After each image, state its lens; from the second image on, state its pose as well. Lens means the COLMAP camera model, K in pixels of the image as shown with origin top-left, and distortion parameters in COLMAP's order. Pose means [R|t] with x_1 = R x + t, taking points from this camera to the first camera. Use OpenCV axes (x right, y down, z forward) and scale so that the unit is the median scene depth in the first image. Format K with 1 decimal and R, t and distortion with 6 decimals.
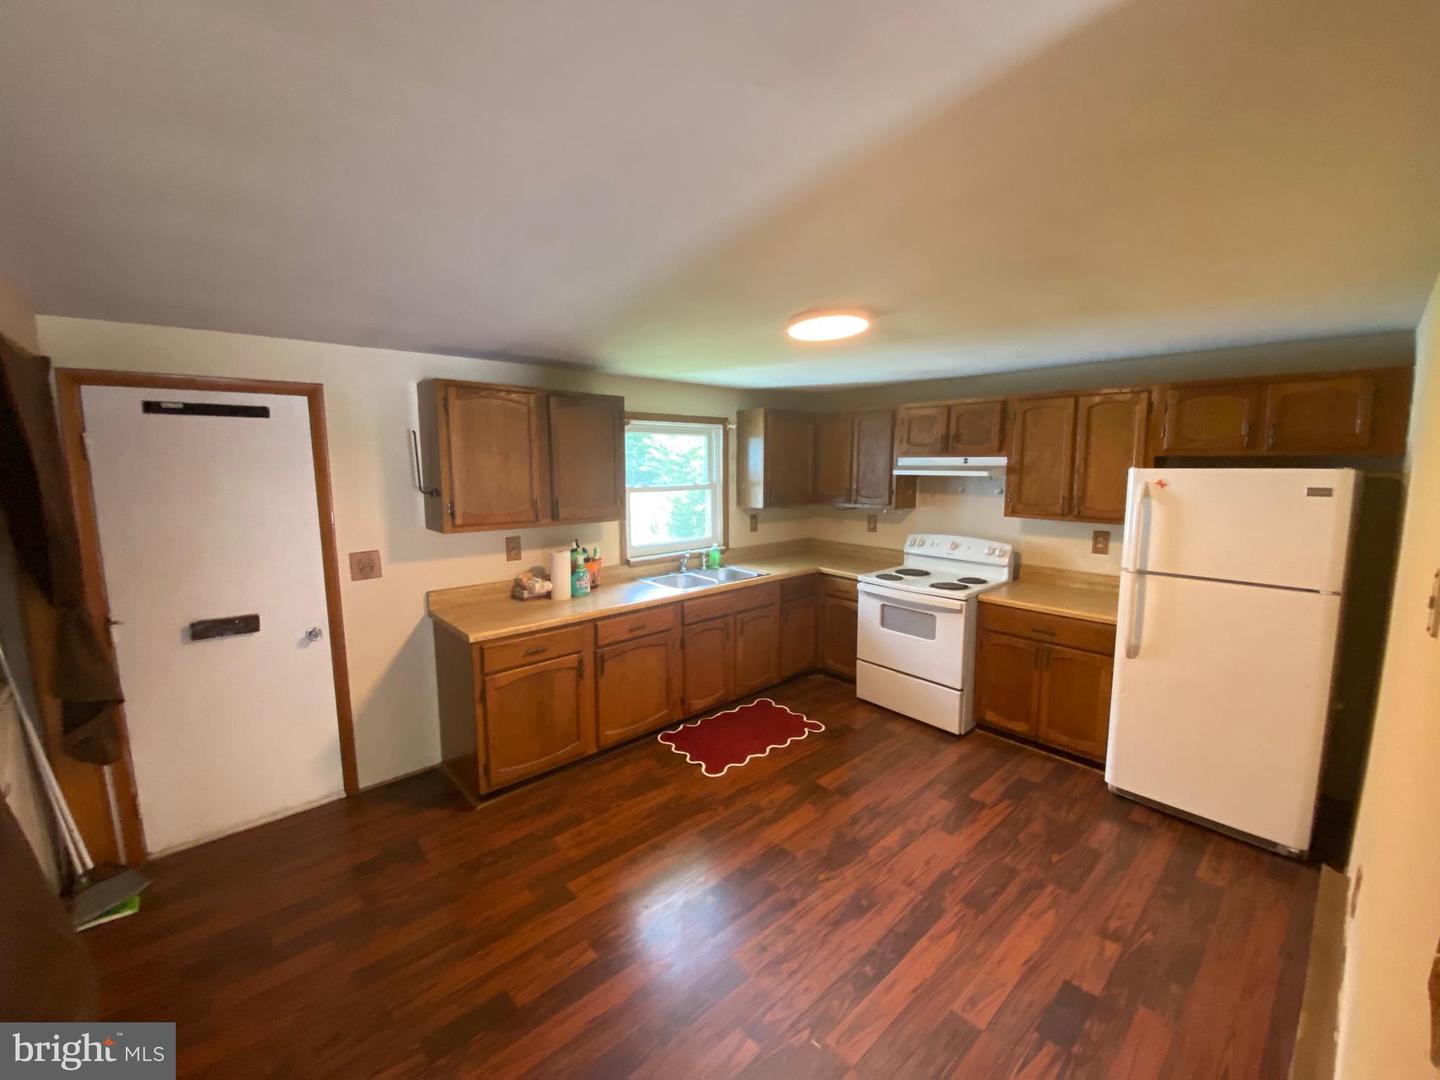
lens RADIAL K [[584.6, 0, 717.7], [0, 584.6, 531.0], [0, 0, 1]] dist [0.035275, -0.022369]
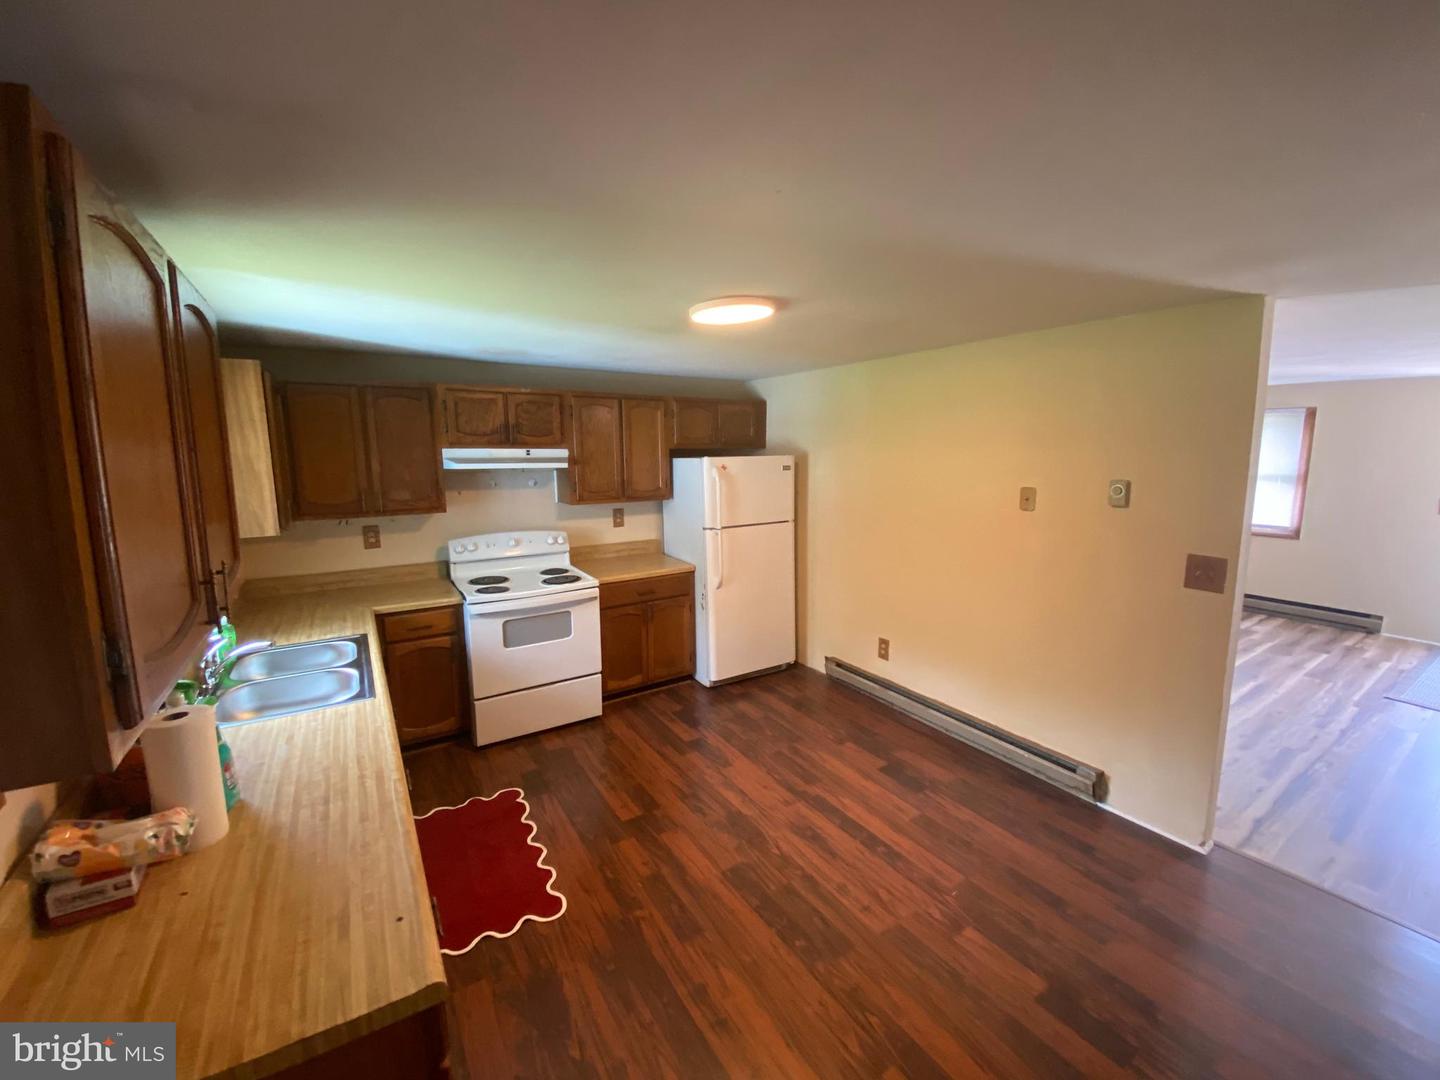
lens RADIAL K [[584.6, 0, 717.7], [0, 584.6, 531.0], [0, 0, 1]] dist [0.035275, -0.022369]
pose [[0.157283, -0.138531, 0.977789, -0.584083], [0.123700, 0.985078, 0.119666, -0.082007], [-0.979776, 0.102131, 0.172072, 0.642316]]
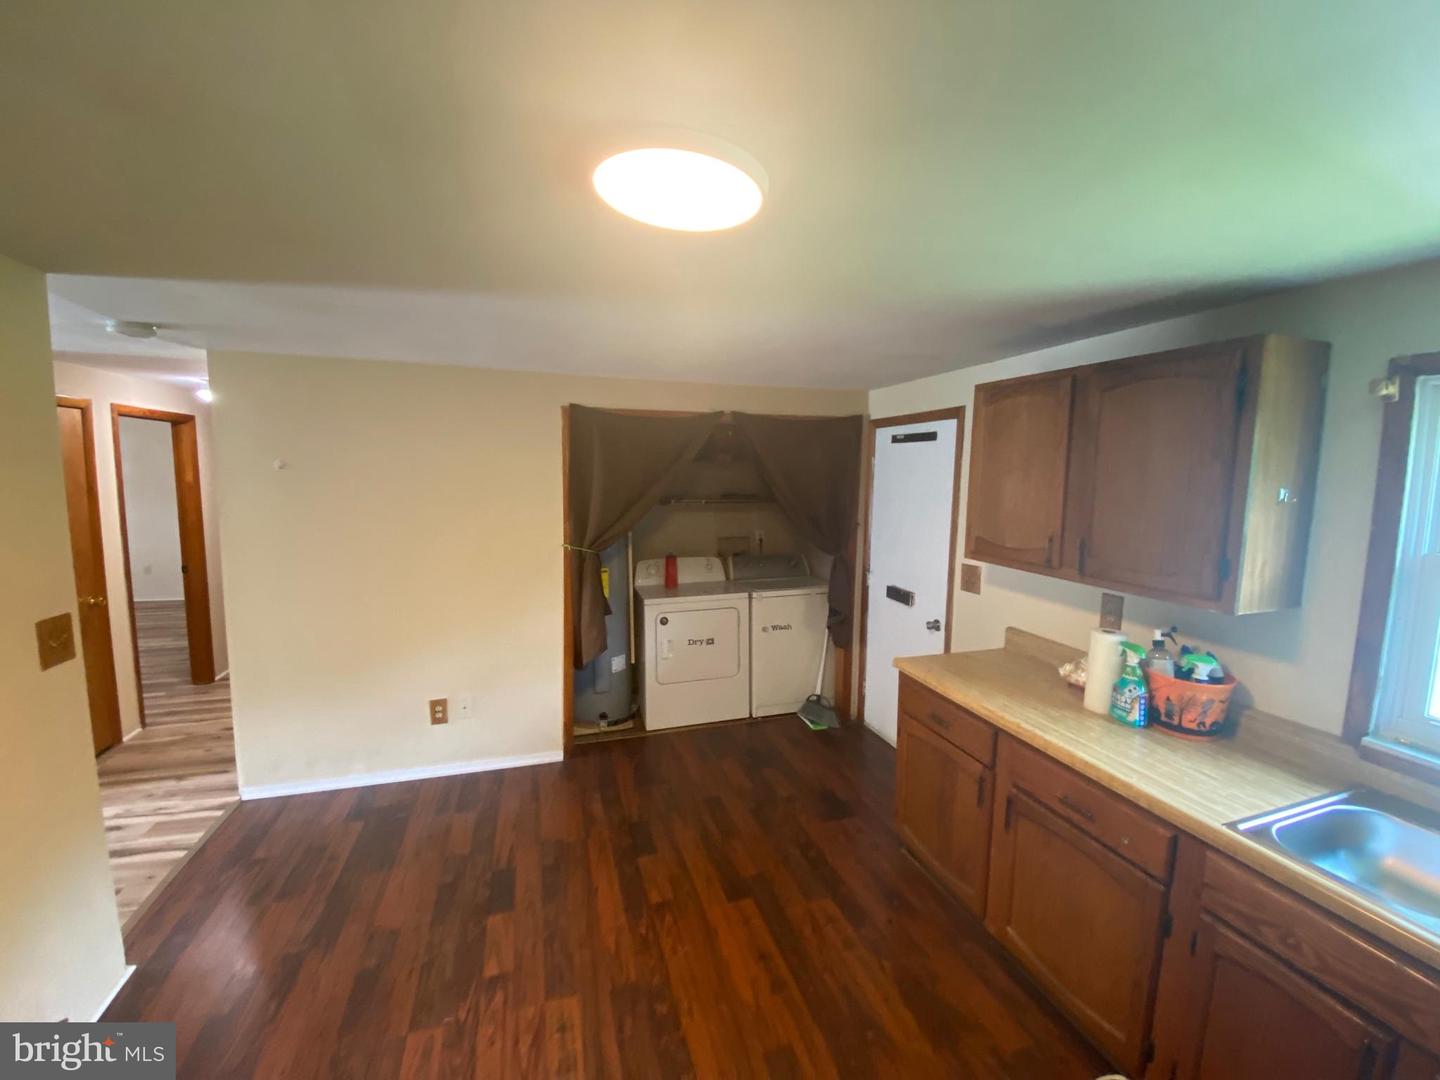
lens RADIAL K [[584.6, 0, 717.7], [0, 584.6, 531.0], [0, 0, 1]] dist [0.035275, -0.022369]
pose [[-0.408678, 0.093660, -0.907860, 0.453983], [-0.120733, 0.980431, 0.155495, -0.117002], [0.904658, 0.173156, -0.389372, 0.905728]]
